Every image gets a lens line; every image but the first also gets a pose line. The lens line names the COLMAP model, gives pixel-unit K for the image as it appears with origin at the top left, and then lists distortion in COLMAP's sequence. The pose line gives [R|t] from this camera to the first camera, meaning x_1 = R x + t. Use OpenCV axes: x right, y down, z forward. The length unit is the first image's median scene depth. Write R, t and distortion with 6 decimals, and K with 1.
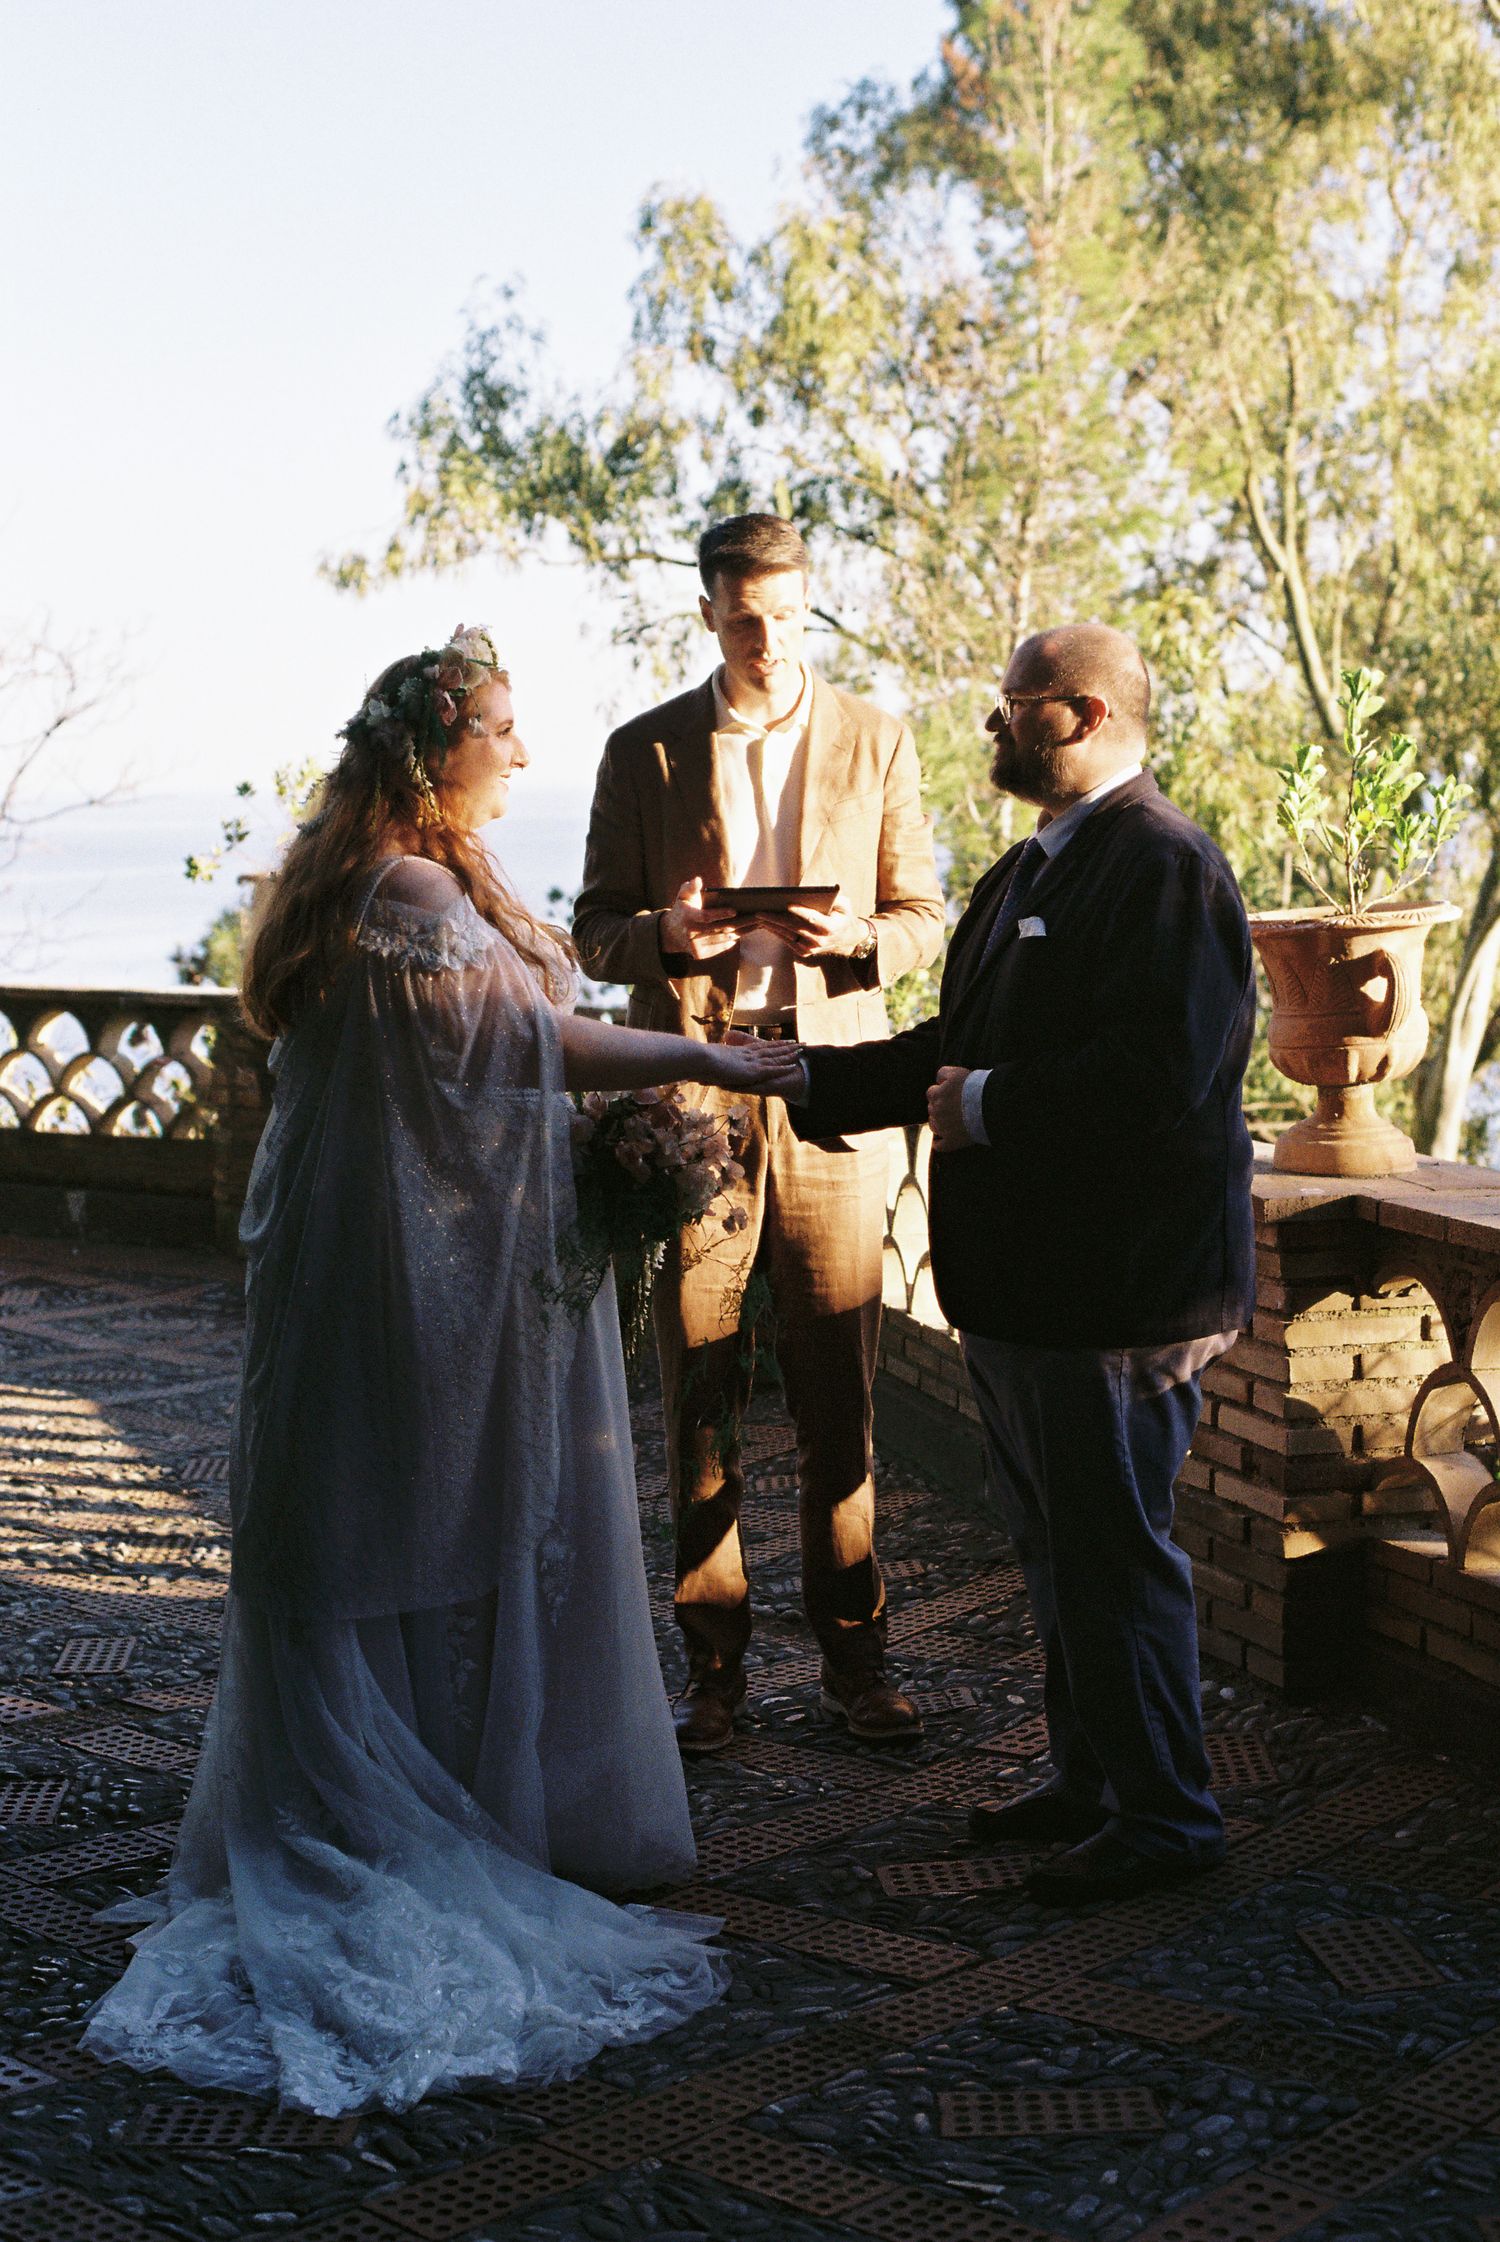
lens RADIAL K [[3450.6, 0, 743.3], [0, 3450.6, 1101.8], [0, 0, 1]] dist [-0.067192, 0.079887]
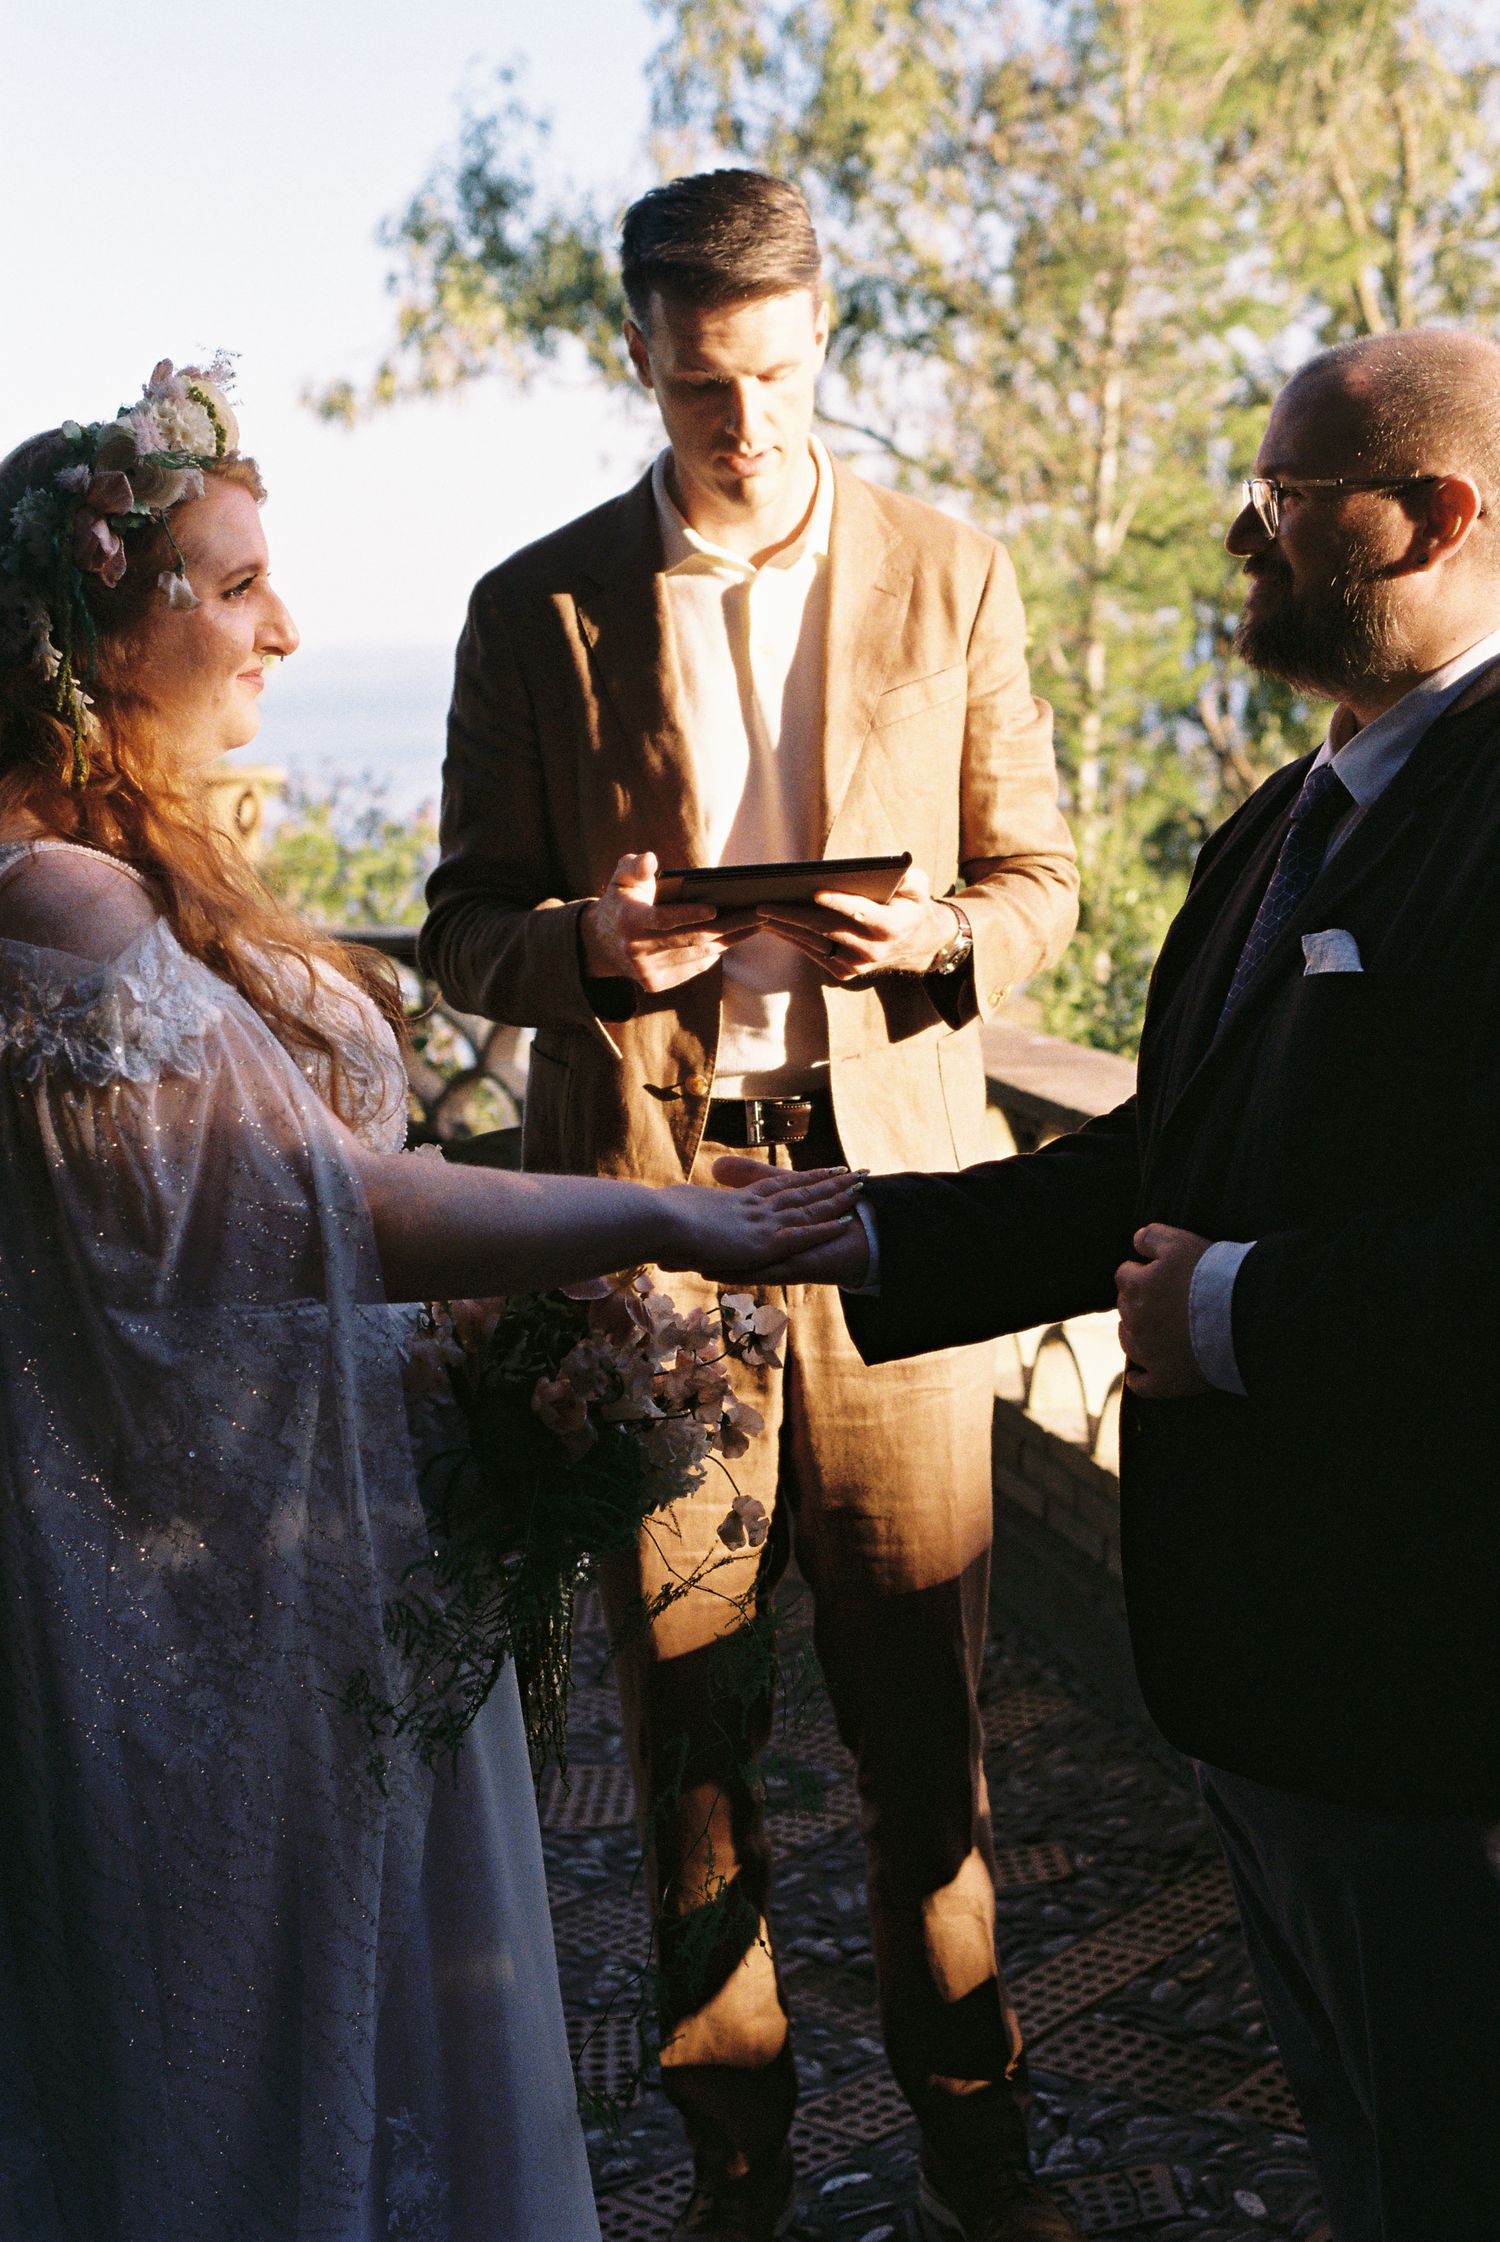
lens RADIAL K [[3450.6, 0, 743.3], [0, 3450.6, 1101.8], [0, 0, 1]] dist [-0.067192, 0.079887]
pose [[0.999542, -0.023207, -0.019436, 0.002630], [0.024059, 0.998706, 0.044812, -0.014373], [0.018371, -0.045259, 0.998806, 0.136442]]
